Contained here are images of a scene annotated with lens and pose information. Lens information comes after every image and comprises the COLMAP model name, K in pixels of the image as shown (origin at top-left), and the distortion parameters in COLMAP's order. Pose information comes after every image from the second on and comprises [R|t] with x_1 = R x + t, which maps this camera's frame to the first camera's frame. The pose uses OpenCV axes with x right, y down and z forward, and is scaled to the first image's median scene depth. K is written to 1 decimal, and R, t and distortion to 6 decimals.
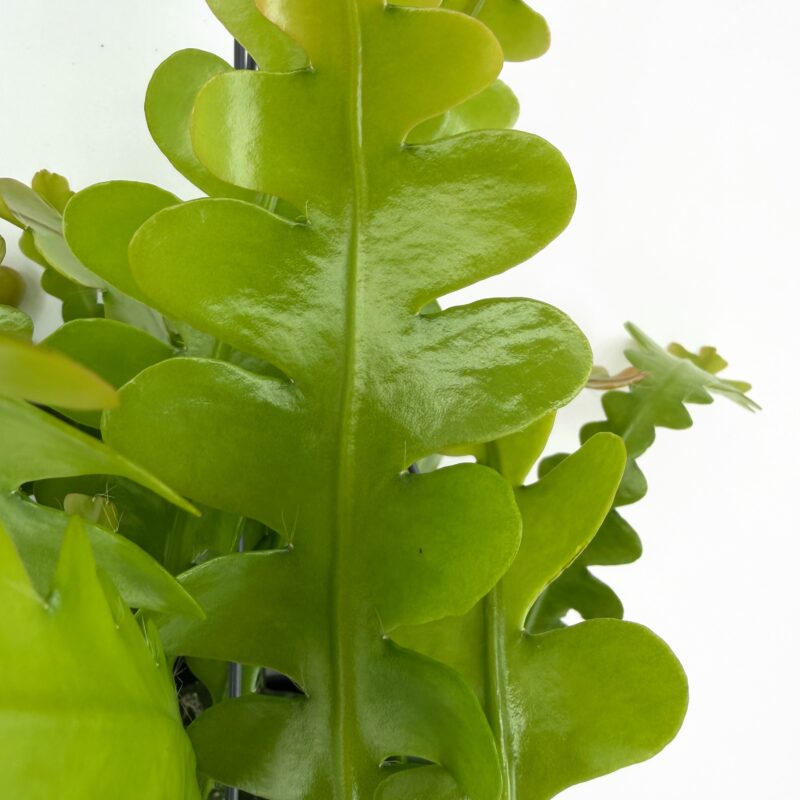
lens RADIAL K [[625.4, 0, 384.9], [0, 625.4, 400.1], [0, 0, 1]] dist [-0.001257, 0.000281]
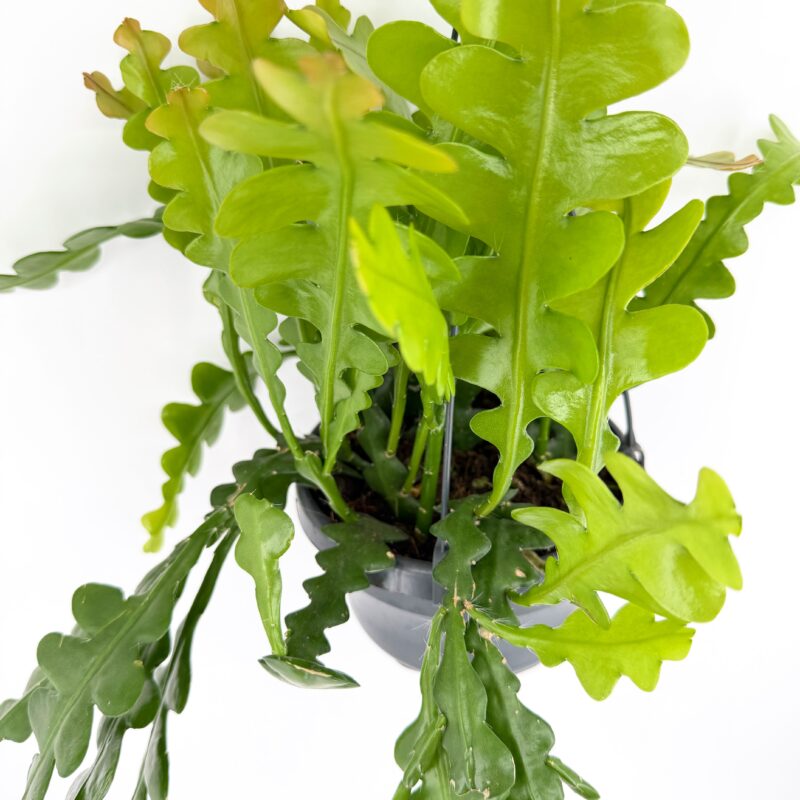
lens RADIAL K [[739.9, 0, 397.0], [0, 739.9, 398.3], [0, 0, 1]] dist [0.060135, -0.279235]
pose [[0.977830, 0.094973, -0.186623, 0.003557], [-0.033144, 0.950194, 0.309892, -0.026173], [0.206759, -0.296836, 0.932276, -1.168398]]
